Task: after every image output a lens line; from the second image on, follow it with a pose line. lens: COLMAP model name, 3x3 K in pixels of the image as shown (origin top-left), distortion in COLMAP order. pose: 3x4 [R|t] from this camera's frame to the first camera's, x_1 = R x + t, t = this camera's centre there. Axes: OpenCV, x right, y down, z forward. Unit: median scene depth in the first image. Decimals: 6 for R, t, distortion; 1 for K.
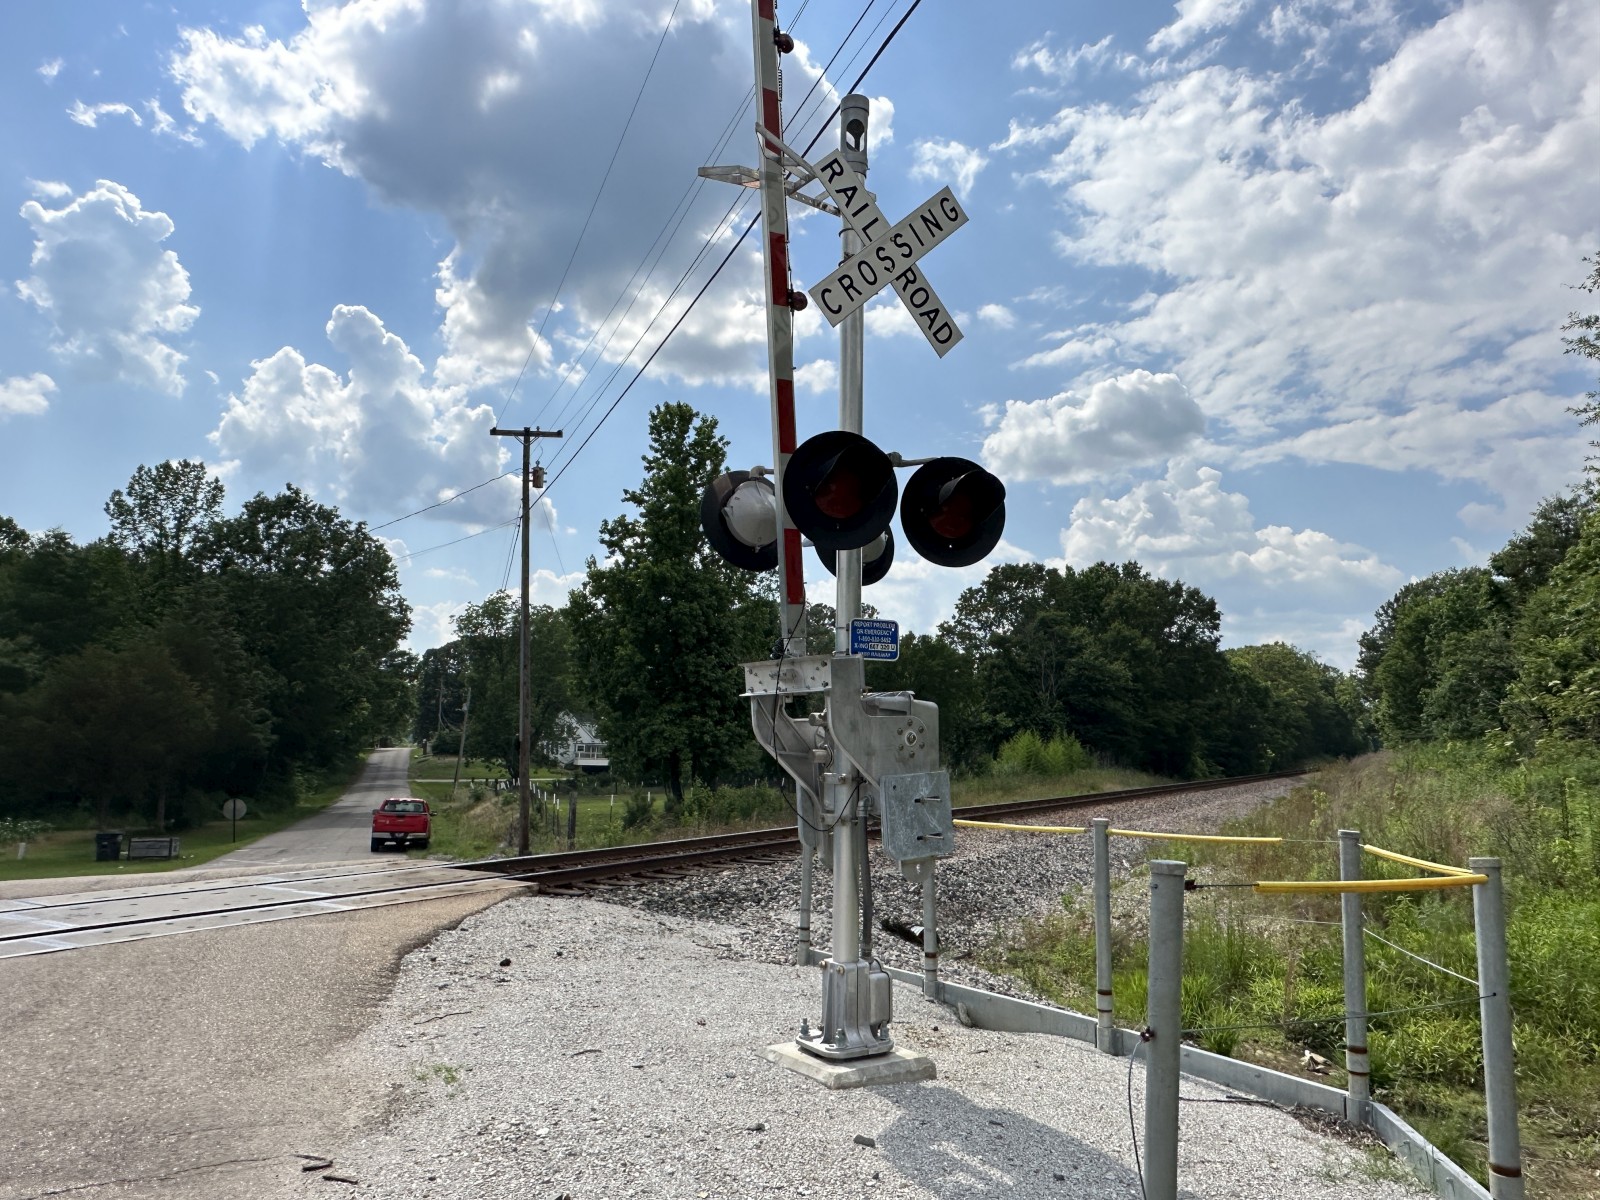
lens RADIAL K [[1084.7, 0, 808.6], [0, 1084.7, 611.6], [0, 0, 1]] dist [-0.005509, 0.001512]
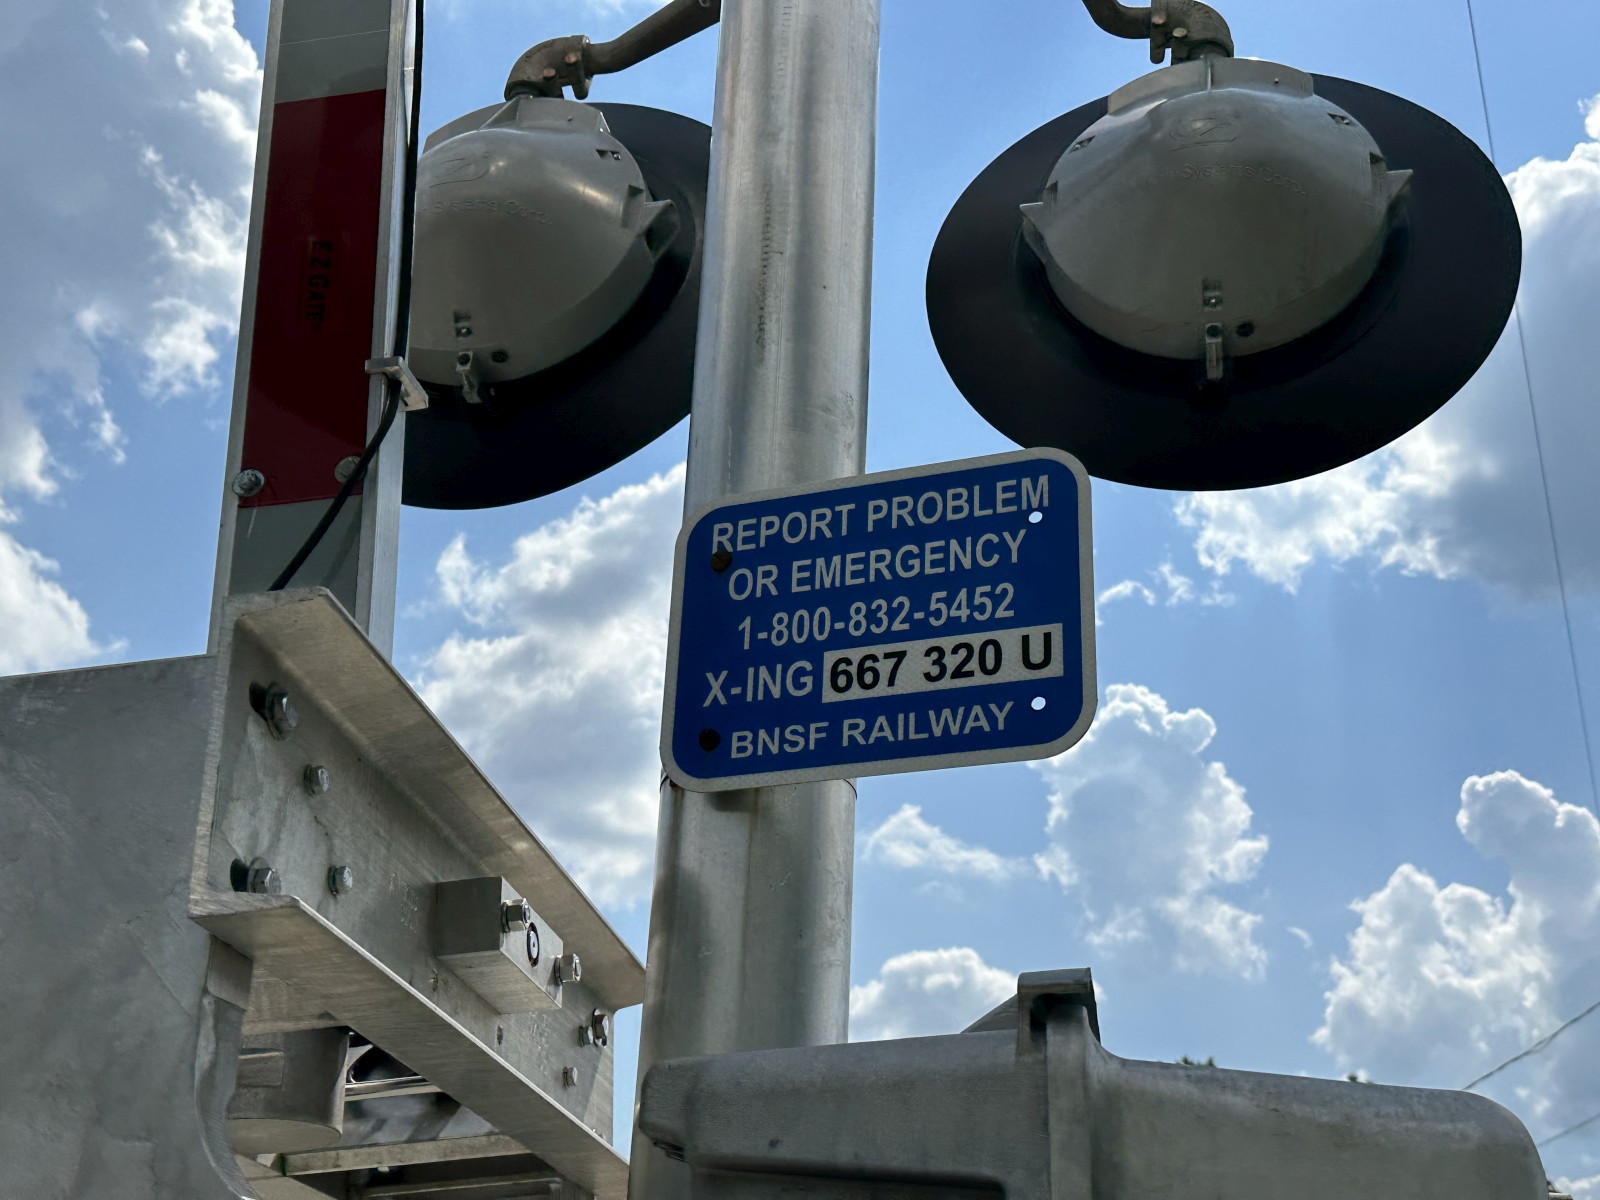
lens RADIAL K [[1890.7, 0, 827.6], [0, 1890.7, 616.7], [0, 0, 1]] dist [0.108992, 0.000000]
pose [[0.723572, -0.291907, -0.625487, 0.021795], [0.058139, 0.928730, -0.366171, 0.011738], [0.687796, 0.228586, 0.688974, 0.101894]]
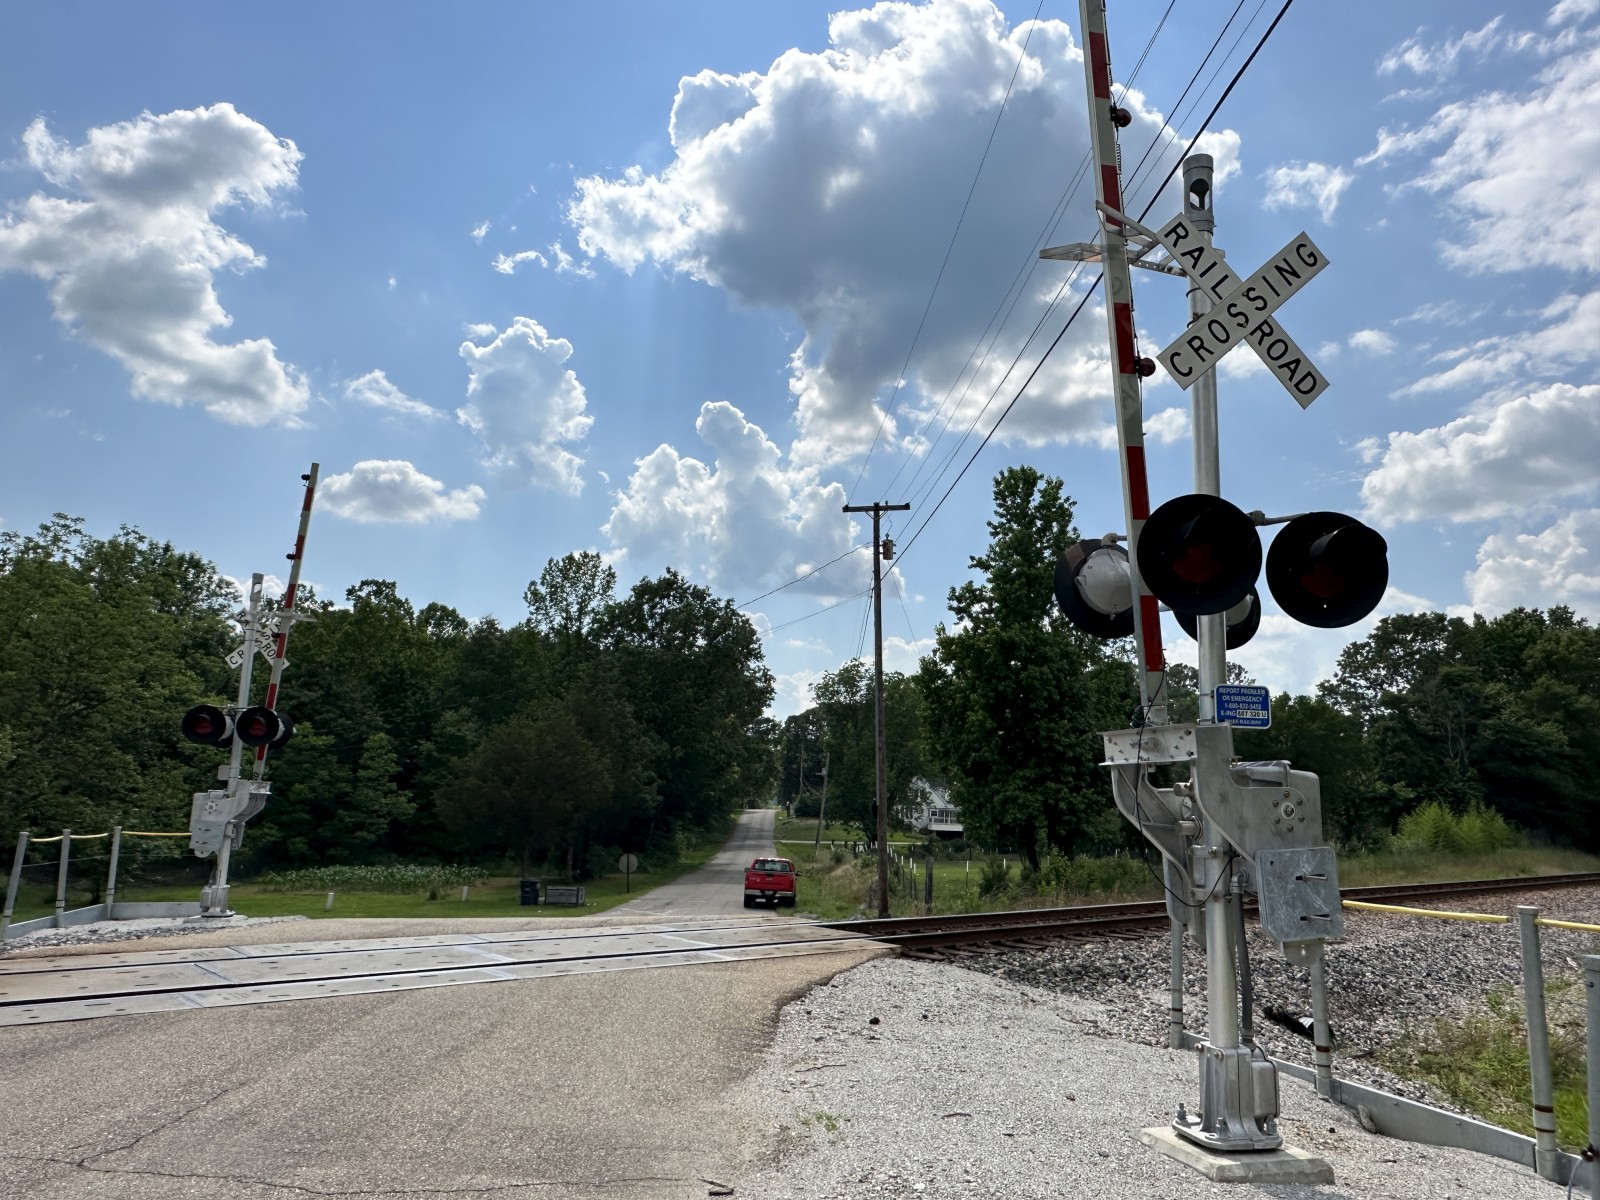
lens RADIAL K [[1084.7, 0, 805.1], [0, 1084.7, 621.5], [0, 0, 1]] dist [-0.005509, 0.001512]
pose [[0.948336, -0.036786, -0.315128, -0.000138], [0.020866, 0.998337, -0.053747, -0.000656], [0.316581, 0.044394, 0.947526, -0.003615]]
